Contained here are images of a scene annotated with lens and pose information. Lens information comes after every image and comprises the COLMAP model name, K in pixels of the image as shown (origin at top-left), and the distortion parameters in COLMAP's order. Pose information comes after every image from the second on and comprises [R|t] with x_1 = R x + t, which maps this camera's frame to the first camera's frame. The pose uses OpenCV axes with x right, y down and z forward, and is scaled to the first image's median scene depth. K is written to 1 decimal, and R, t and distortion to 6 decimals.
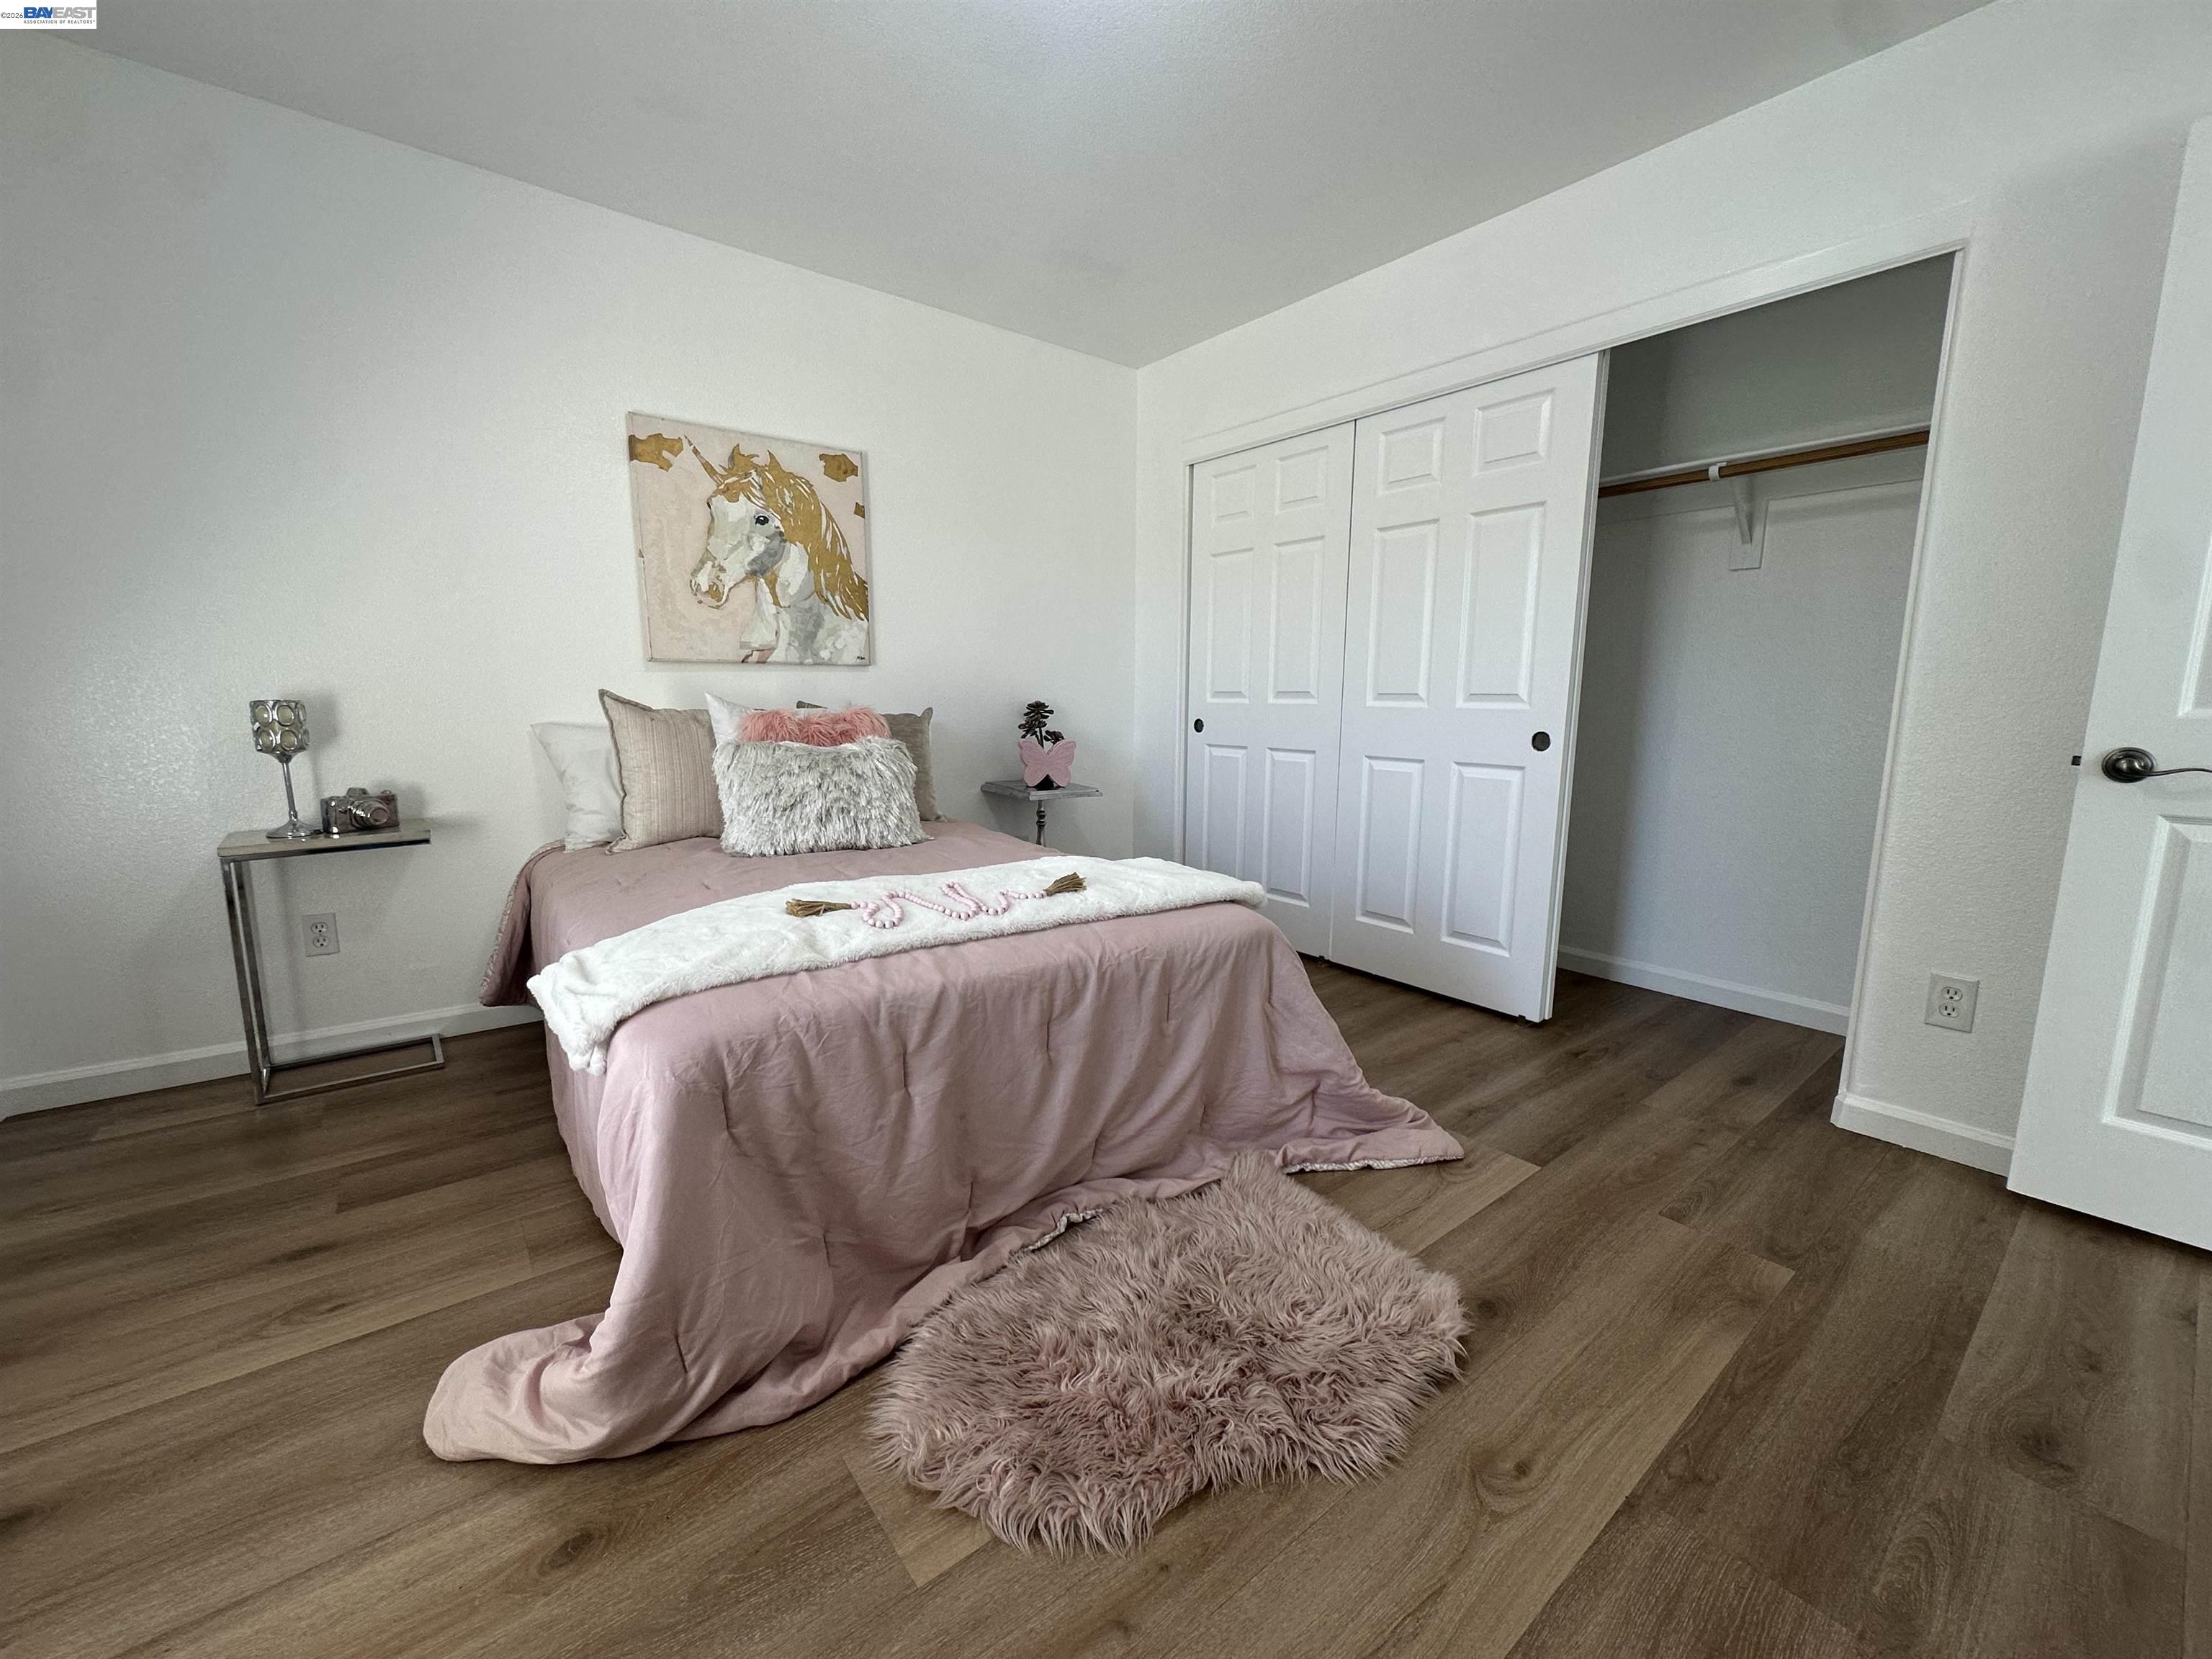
lens RADIAL K [[888.3, 0, 1106.0], [0, 888.3, 829.5], [0, 0, 1]] dist [-0.002796, -0.000115]
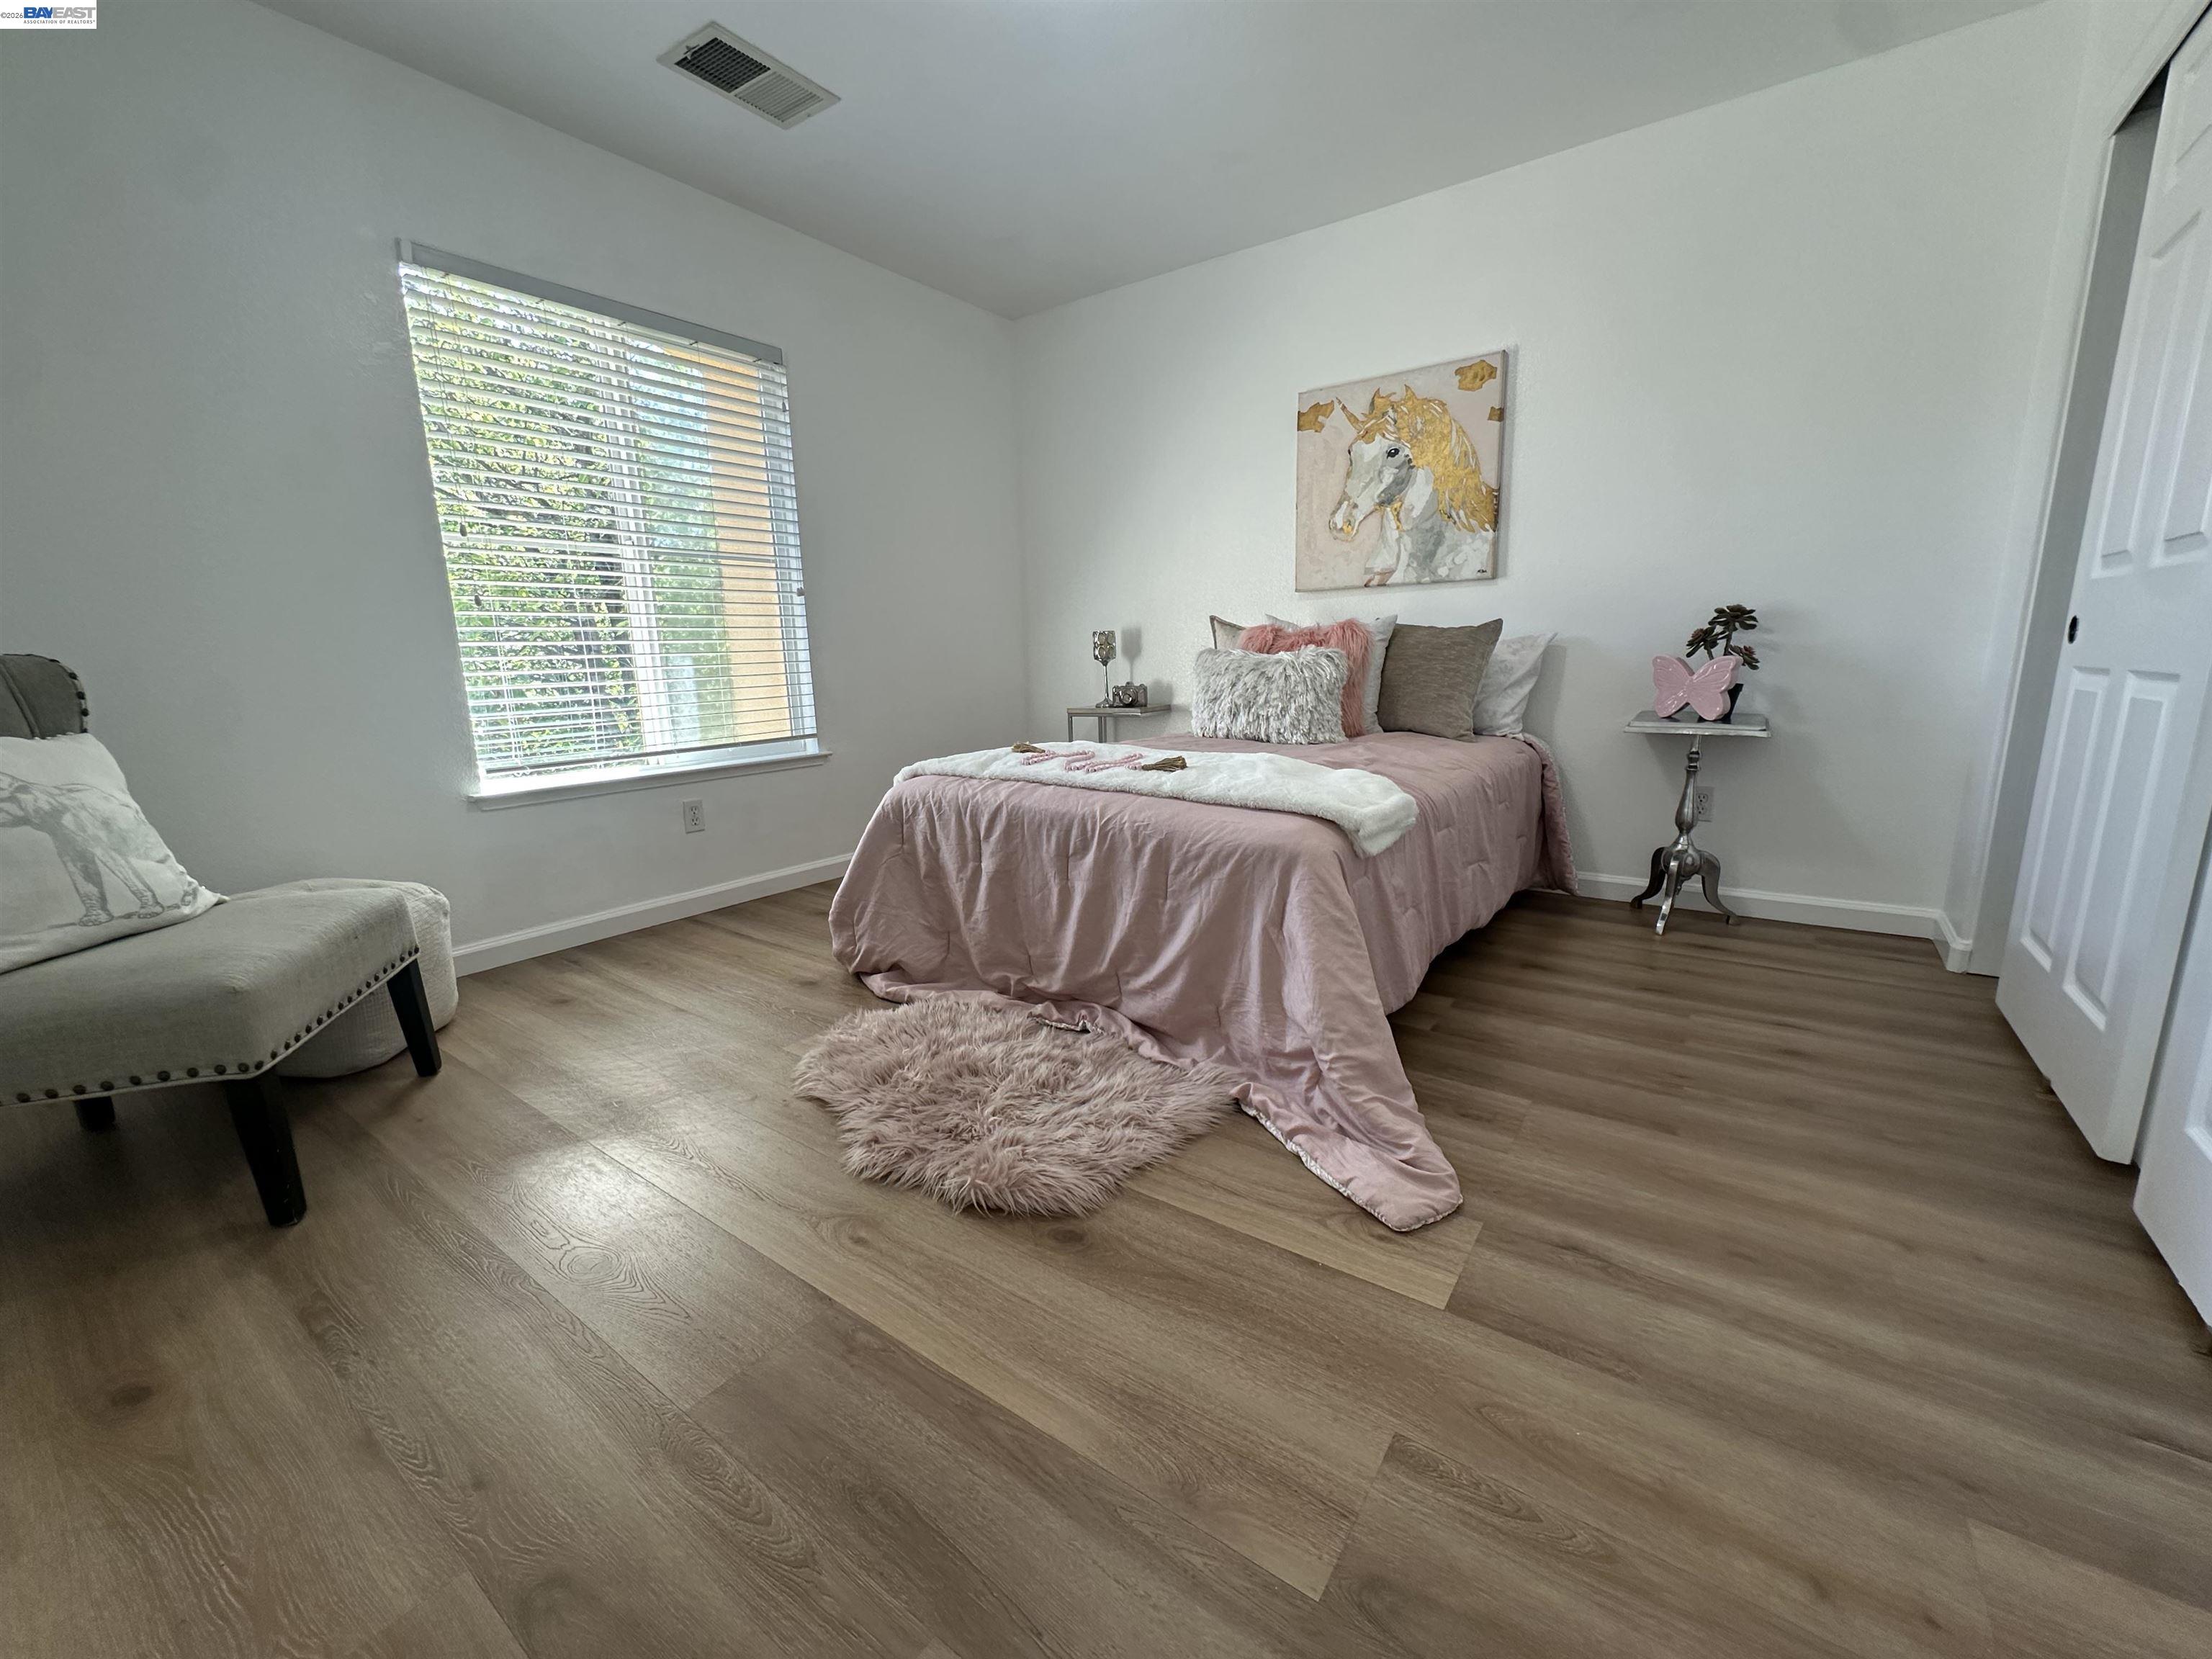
lens RADIAL K [[898.9, 0, 1106.0], [0, 898.9, 829.5], [0, 0, 1]] dist [-0.000578, -0.000413]
pose [[0.264774, 0.169207, -0.949349, 0.815767], [-0.120299, 0.982590, 0.141581, -0.007275], [0.956777, 0.076719, 0.280520, 0.483230]]
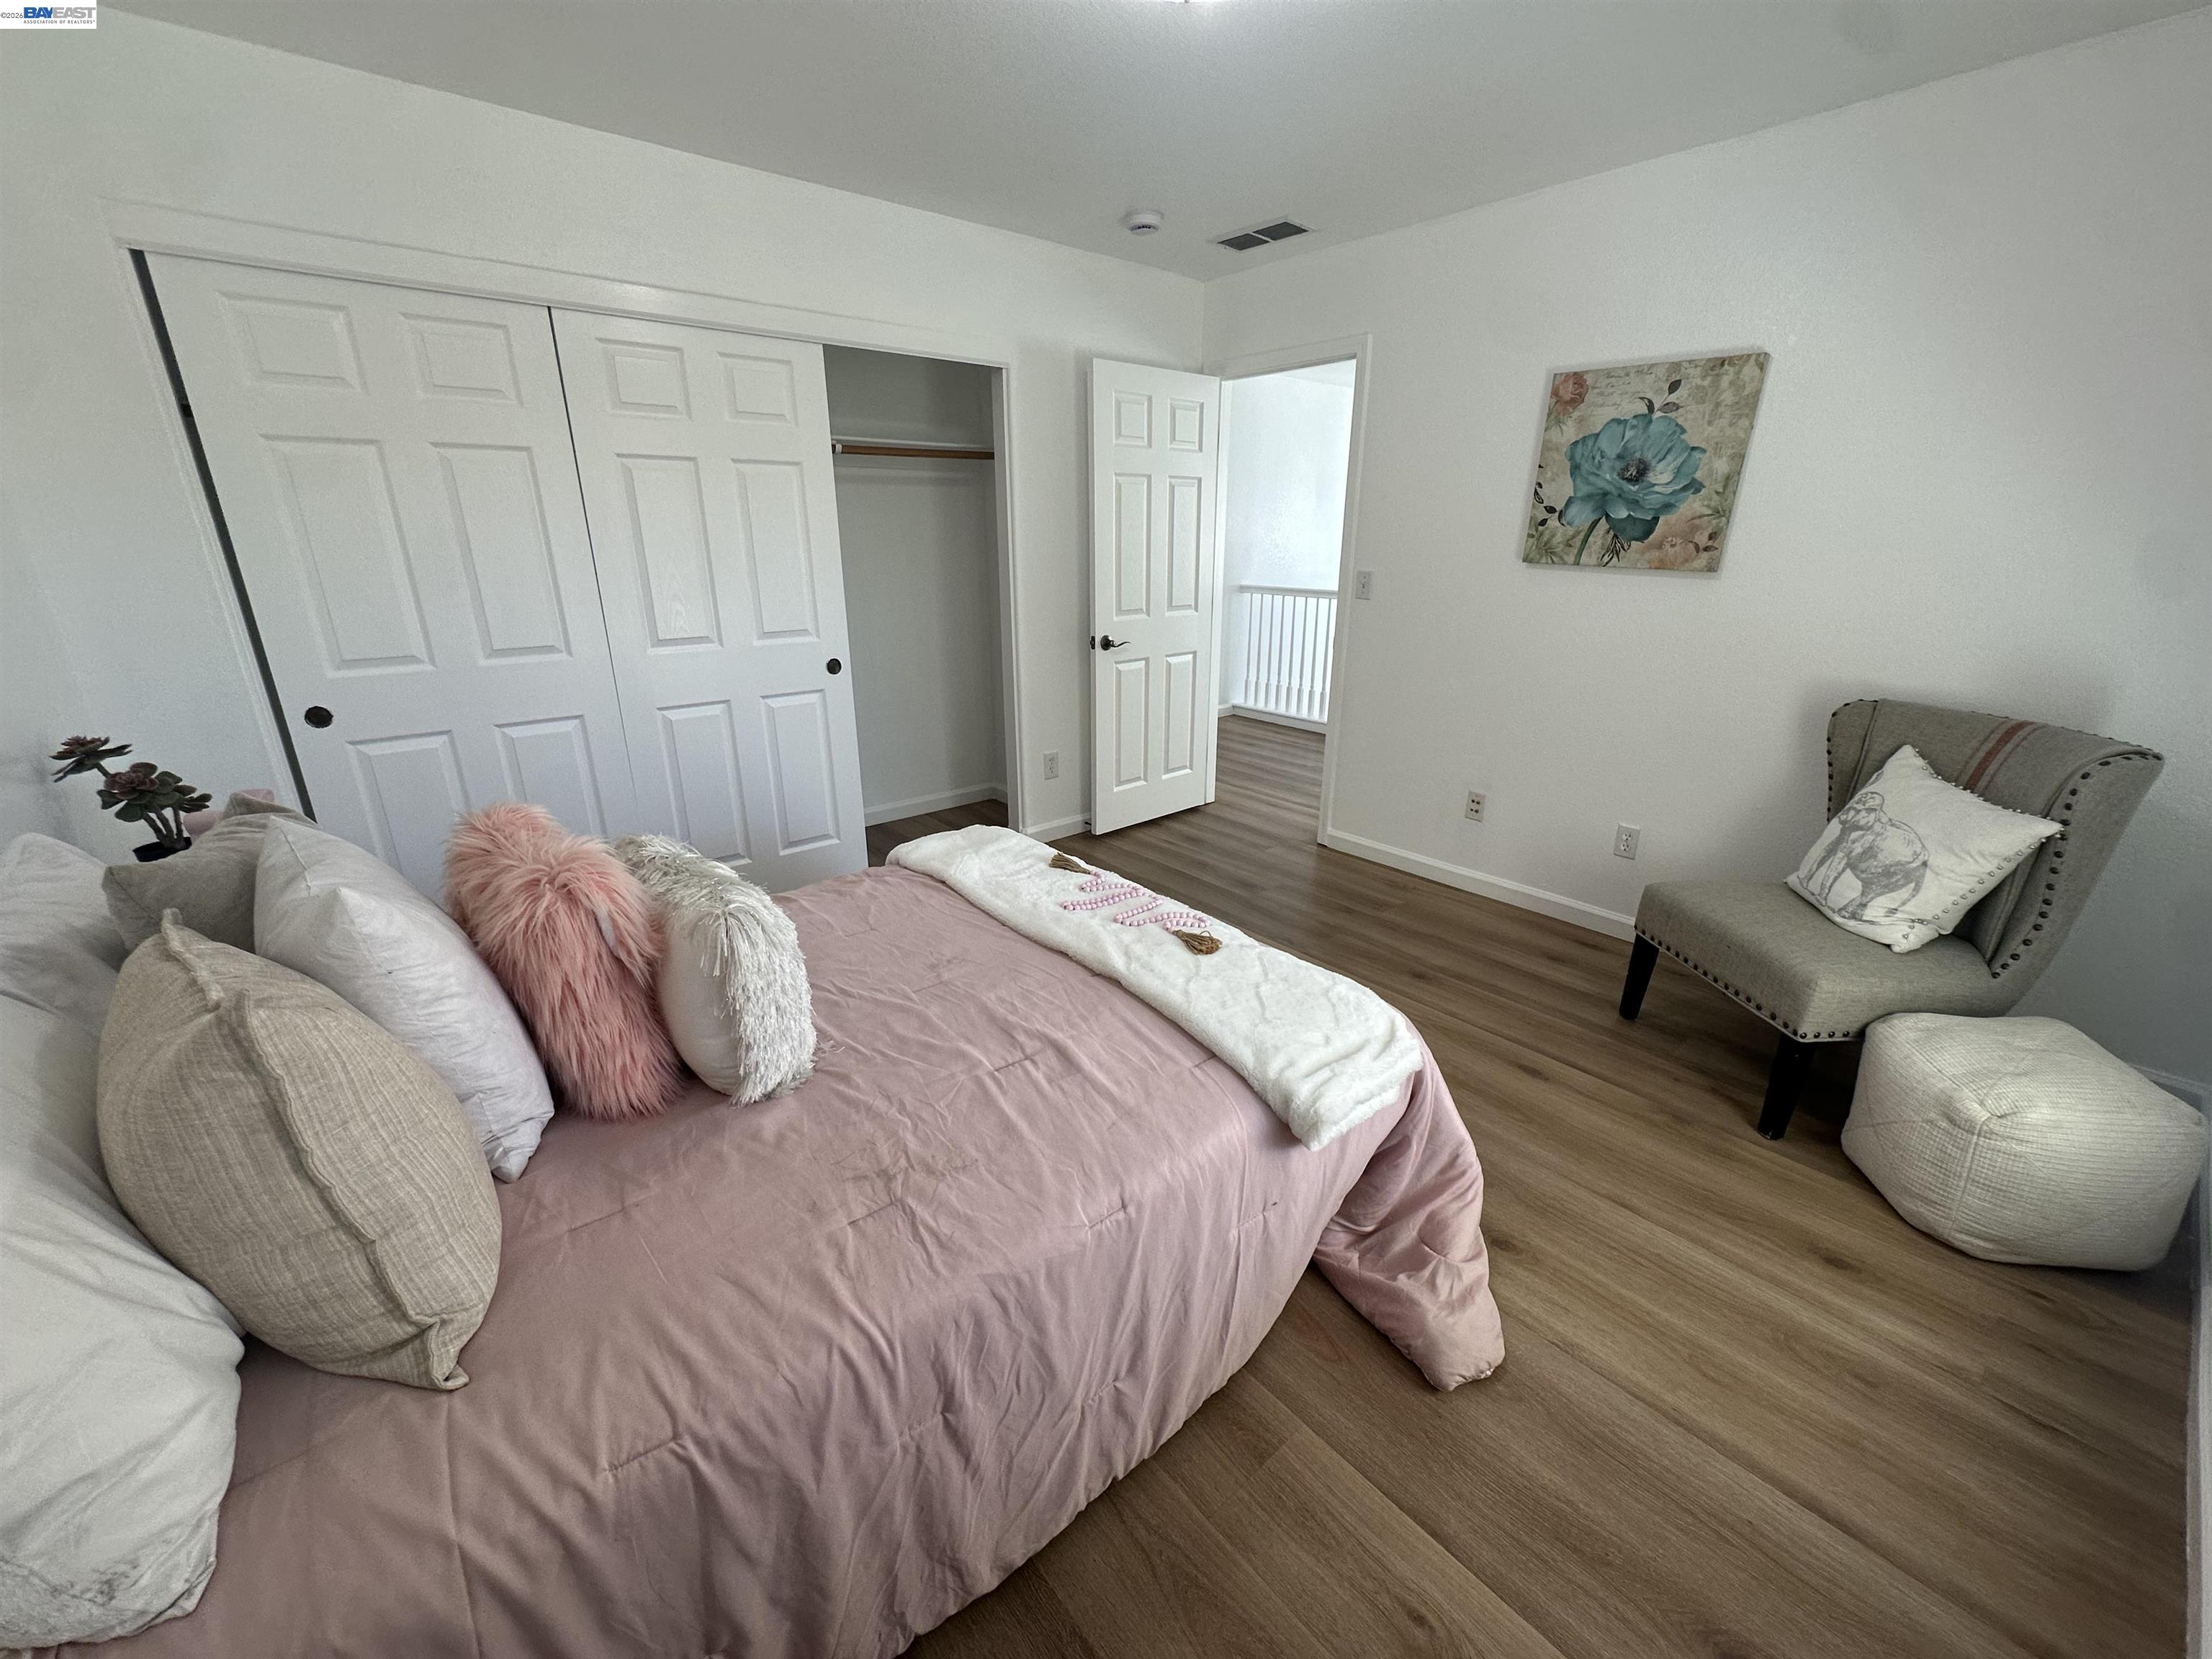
lens RADIAL K [[883.2, 0, 1107.0], [0, 883.2, 835.3], [0, 0, 1]] dist [-0.002051, -0.000537]
pose [[-0.023705, -0.335421, 0.941770, -0.882010], [0.148019, 0.930474, 0.335123, -0.276360], [-0.988700, 0.147344, 0.027592, 0.732484]]
